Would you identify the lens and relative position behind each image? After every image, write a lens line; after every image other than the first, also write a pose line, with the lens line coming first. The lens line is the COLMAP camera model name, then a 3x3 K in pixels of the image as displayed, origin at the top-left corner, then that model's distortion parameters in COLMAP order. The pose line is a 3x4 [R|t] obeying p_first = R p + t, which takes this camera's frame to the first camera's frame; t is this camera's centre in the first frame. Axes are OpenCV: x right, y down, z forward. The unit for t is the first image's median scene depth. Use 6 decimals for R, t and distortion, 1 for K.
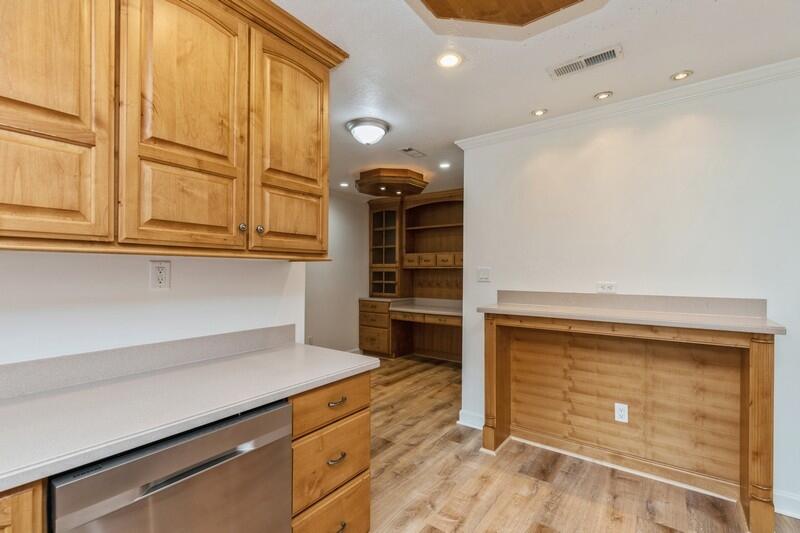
lens RADIAL K [[361.0, 0, 400.0], [0, 361.0, 269.6], [0, 0, 1]] dist [0.002060, 0.000194]
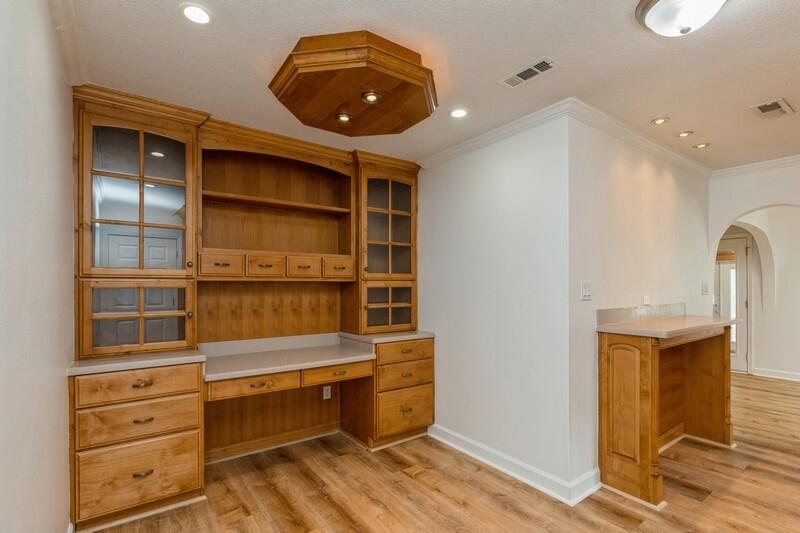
lens RADIAL K [[381.8, 0, 401.3], [0, 381.8, 285.0], [0, 0, 1]] dist [-0.000747, -0.000186]
pose [[0.290163, -0.001610, 0.956976, -0.466924], [-0.003303, 0.999991, 0.002684, 0.000589], [-0.956972, -0.003939, 0.290155, 0.810935]]
